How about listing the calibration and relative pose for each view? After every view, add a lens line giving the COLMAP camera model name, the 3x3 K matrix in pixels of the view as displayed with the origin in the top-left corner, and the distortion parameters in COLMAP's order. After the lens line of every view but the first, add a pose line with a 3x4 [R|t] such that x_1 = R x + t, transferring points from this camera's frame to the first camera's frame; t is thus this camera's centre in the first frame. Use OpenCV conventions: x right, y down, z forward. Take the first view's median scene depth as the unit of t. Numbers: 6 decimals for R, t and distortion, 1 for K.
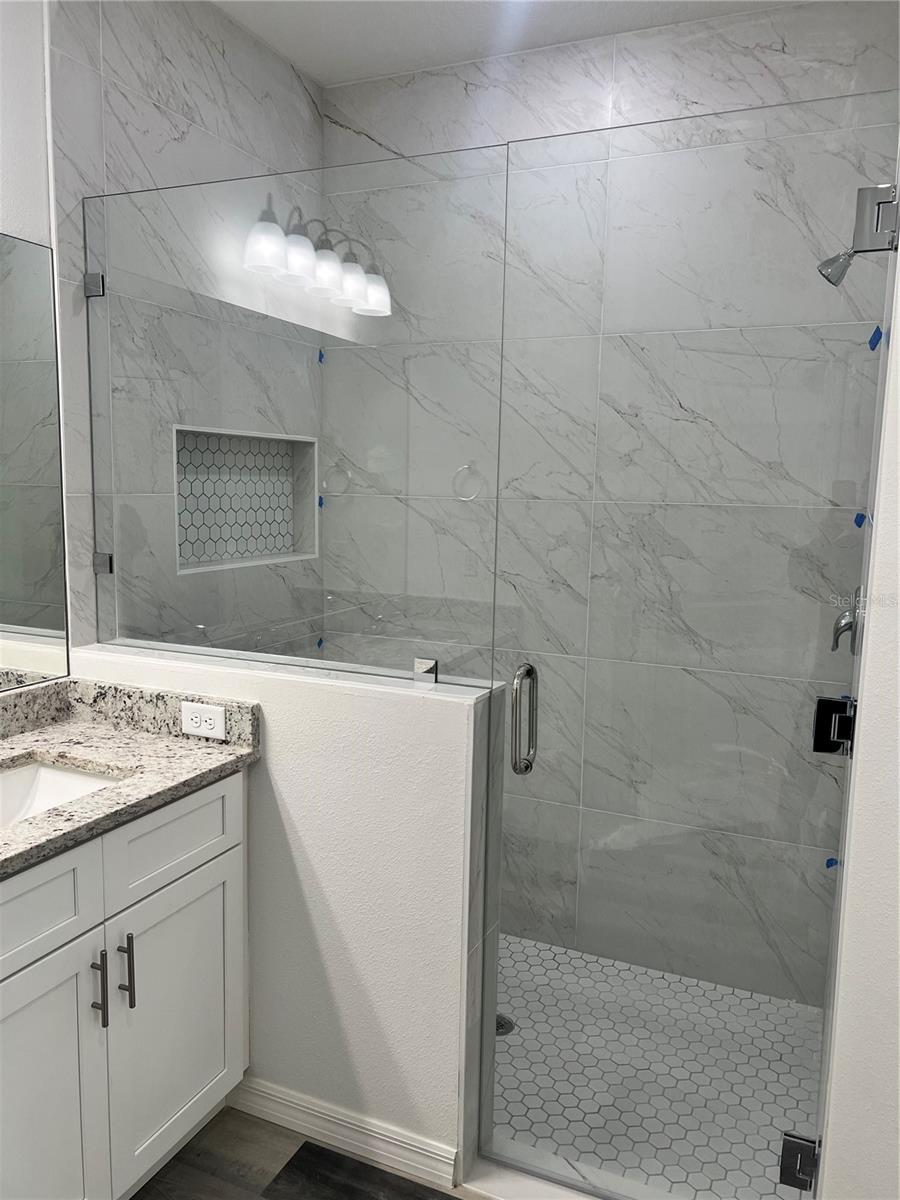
lens RADIAL K [[900.0, 0, 449.5], [0, 900.0, 596.5], [0, 0, 1]] dist [0.067607, -0.075346]
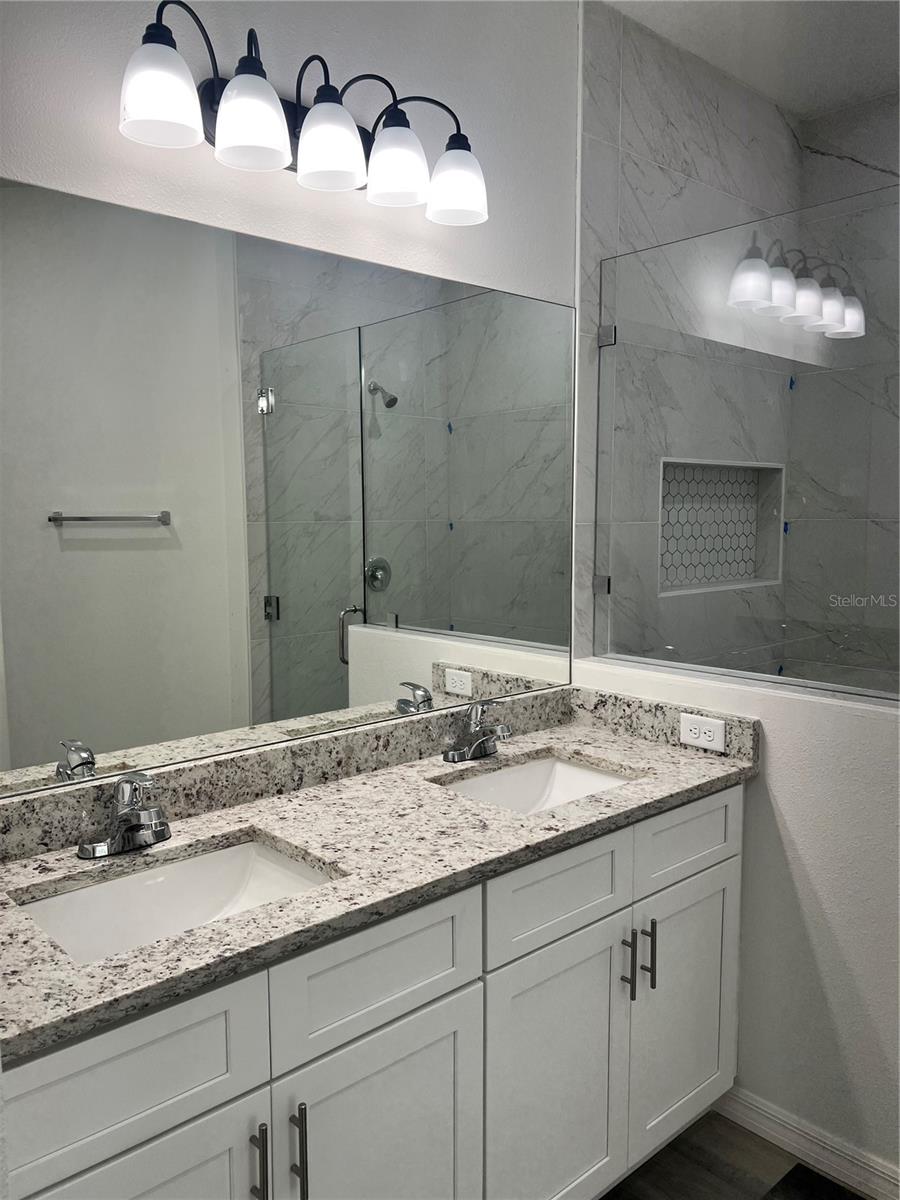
lens RADIAL K [[900.0, 0, 446.4], [0, 900.0, 603.6], [0, 0, 1]] dist [0.067607, -0.075346]
pose [[0.919592, 0.016100, -0.392544, -0.128186], [-0.029237, 0.999194, -0.027510, 0.023784], [0.391784, 0.036774, 0.919322, -0.091323]]
